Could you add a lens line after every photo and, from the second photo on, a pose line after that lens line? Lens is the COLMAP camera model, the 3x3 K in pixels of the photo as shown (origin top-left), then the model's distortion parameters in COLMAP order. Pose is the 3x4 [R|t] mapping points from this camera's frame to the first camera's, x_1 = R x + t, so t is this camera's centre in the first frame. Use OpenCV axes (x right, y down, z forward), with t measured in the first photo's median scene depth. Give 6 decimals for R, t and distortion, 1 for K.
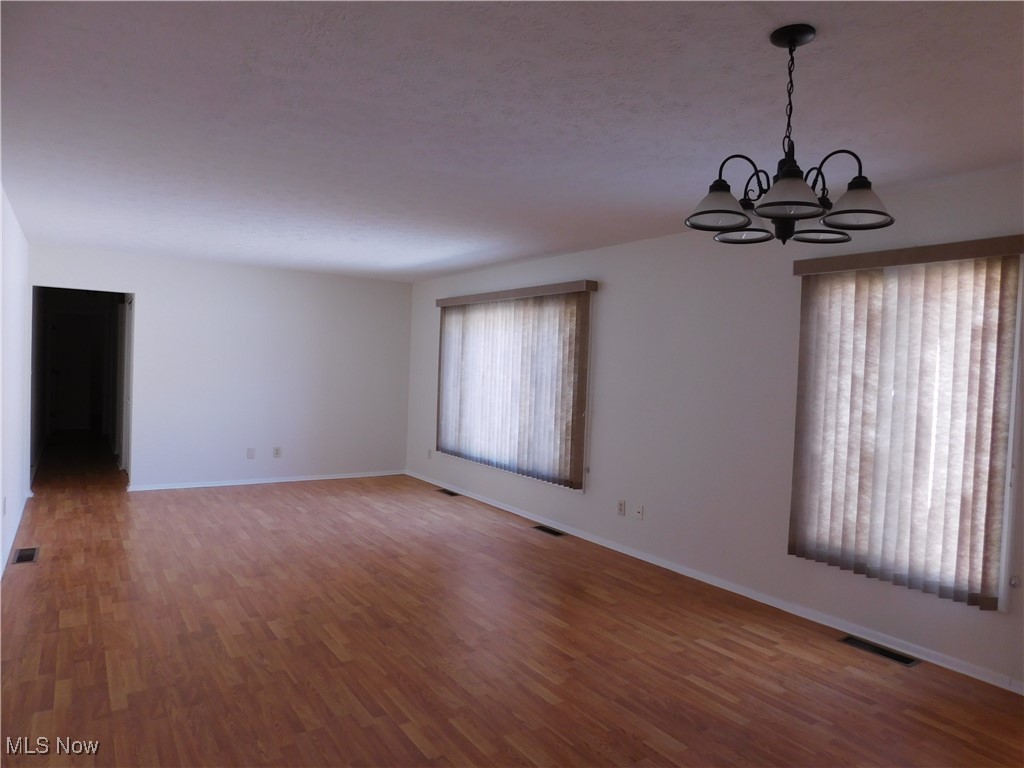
lens RADIAL K [[675.6, 0, 516.9], [0, 675.6, 388.9], [0, 0, 1]] dist [-0.074112, 0.055742]
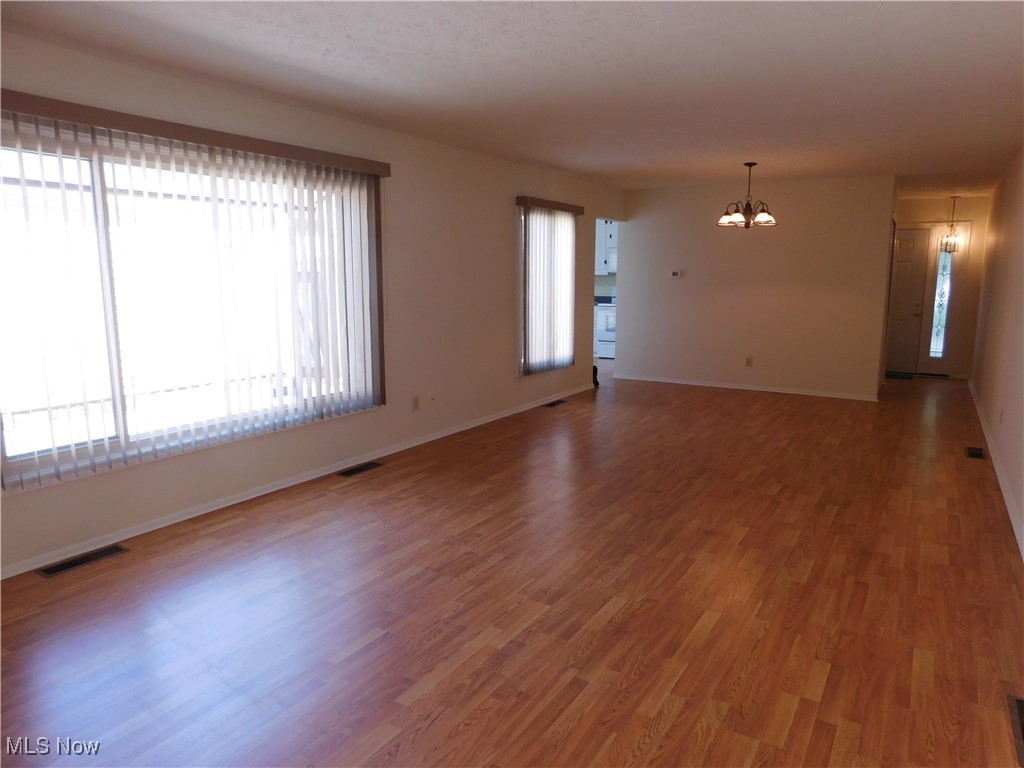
lens RADIAL K [[675.6, 0, 515.0], [0, 675.6, 383.3], [0, 0, 1]] dist [-0.074112, 0.055742]
pose [[-0.407211, -0.180635, 0.895293, -0.996615], [0.014904, 0.978803, 0.204263, -0.074036], [-0.913212, 0.096521, -0.395887, 1.536964]]
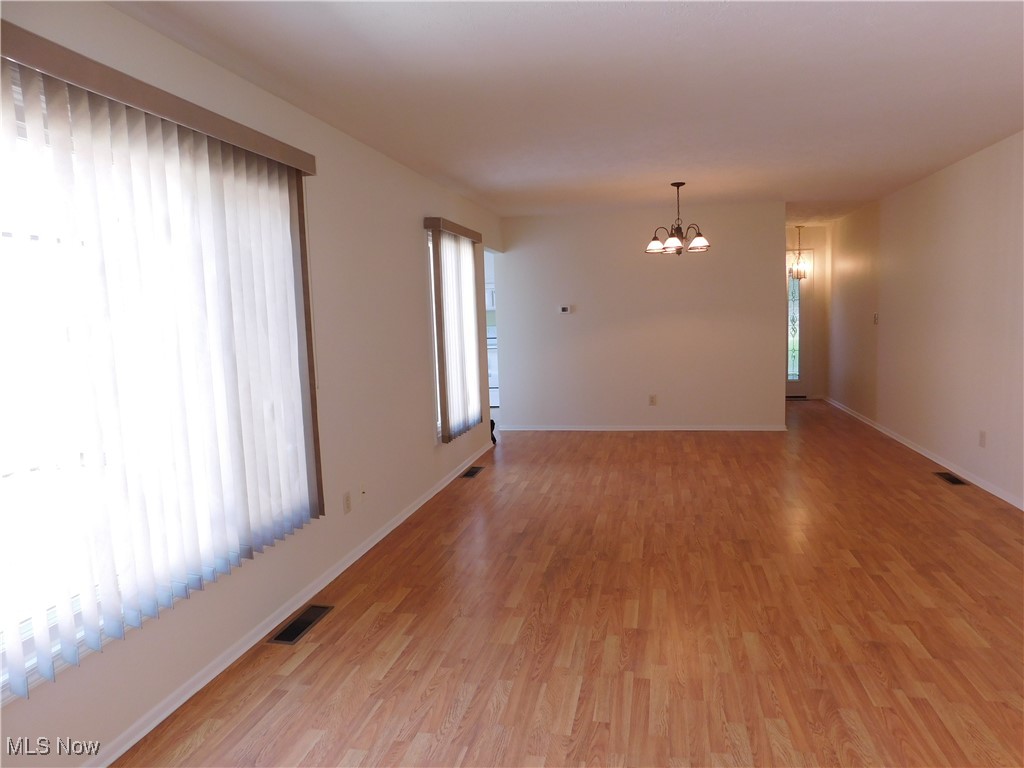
lens RADIAL K [[675.6, 0, 514.9], [0, 675.6, 384.1], [0, 0, 1]] dist [-0.074112, 0.055742]
pose [[-0.696747, -0.086416, 0.712093, -0.566287], [0.035203, 0.987401, 0.154270, -0.063295], [-0.716453, 0.132555, -0.684927, 1.632381]]
